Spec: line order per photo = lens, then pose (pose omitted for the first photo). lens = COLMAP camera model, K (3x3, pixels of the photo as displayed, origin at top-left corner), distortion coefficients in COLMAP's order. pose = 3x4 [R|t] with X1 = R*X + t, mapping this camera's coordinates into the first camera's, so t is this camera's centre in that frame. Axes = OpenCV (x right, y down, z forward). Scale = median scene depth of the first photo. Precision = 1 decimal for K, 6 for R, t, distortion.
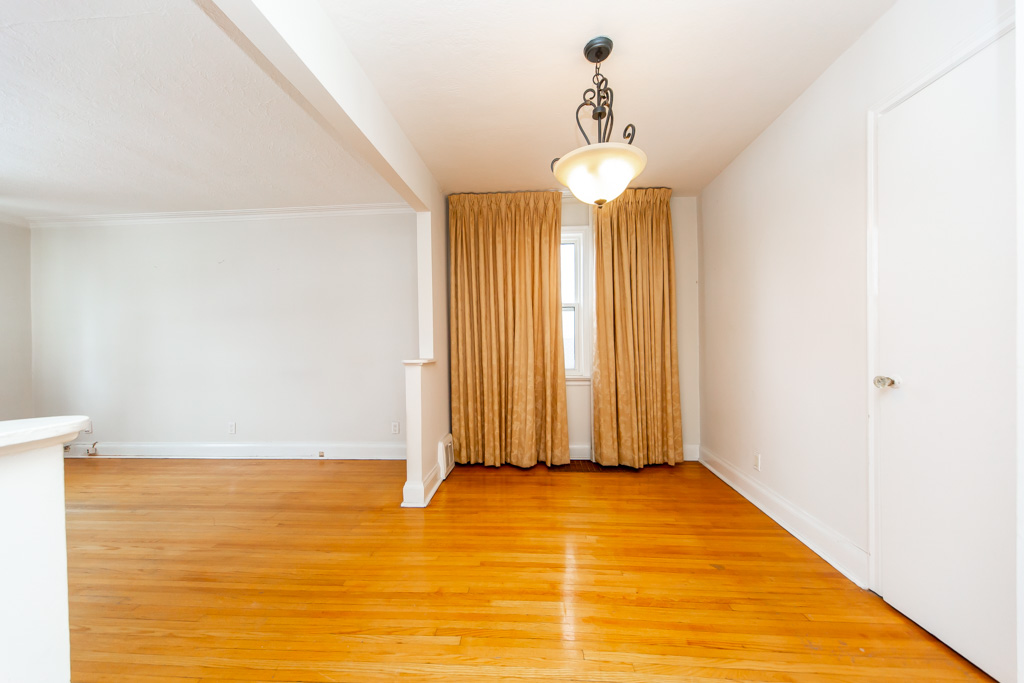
lens RADIAL K [[352.8, 0, 516.0], [0, 352.8, 349.8], [0, 0, 1]] dist [0.000399, -0.000030]
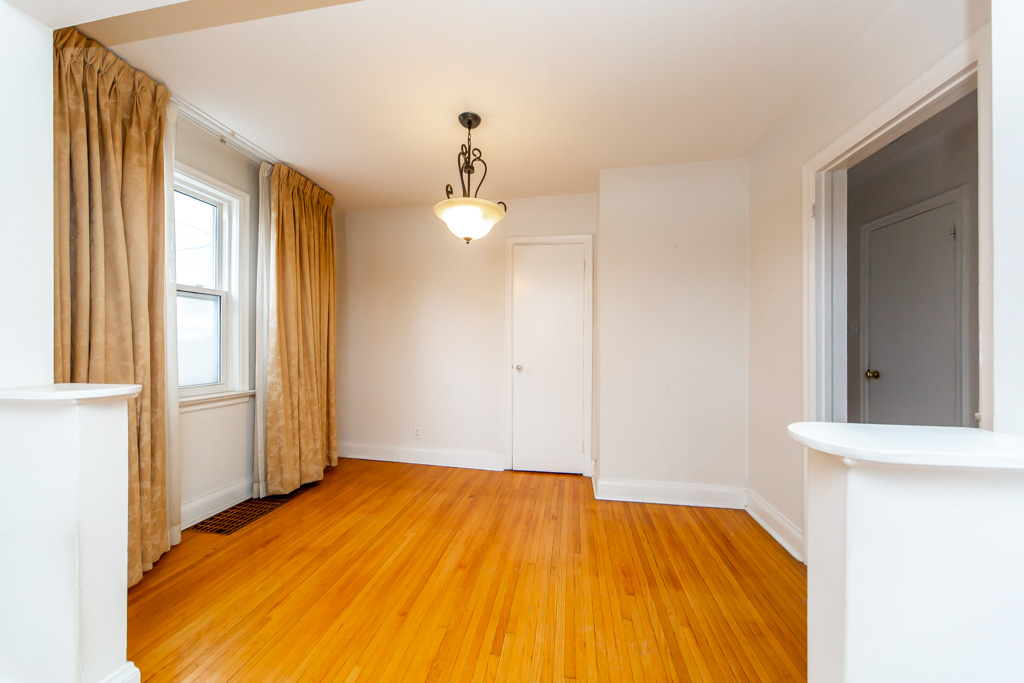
lens RADIAL K [[351.3, 0, 508.4], [0, 351.3, 346.0], [0, 0, 1]] dist [0.001214, 0.000050]
pose [[0.106679, 0.006781, 0.994270, -0.656855], [0.003500, 0.999968, -0.007195, -0.018025], [-0.994287, 0.004248, 0.106652, 0.479100]]
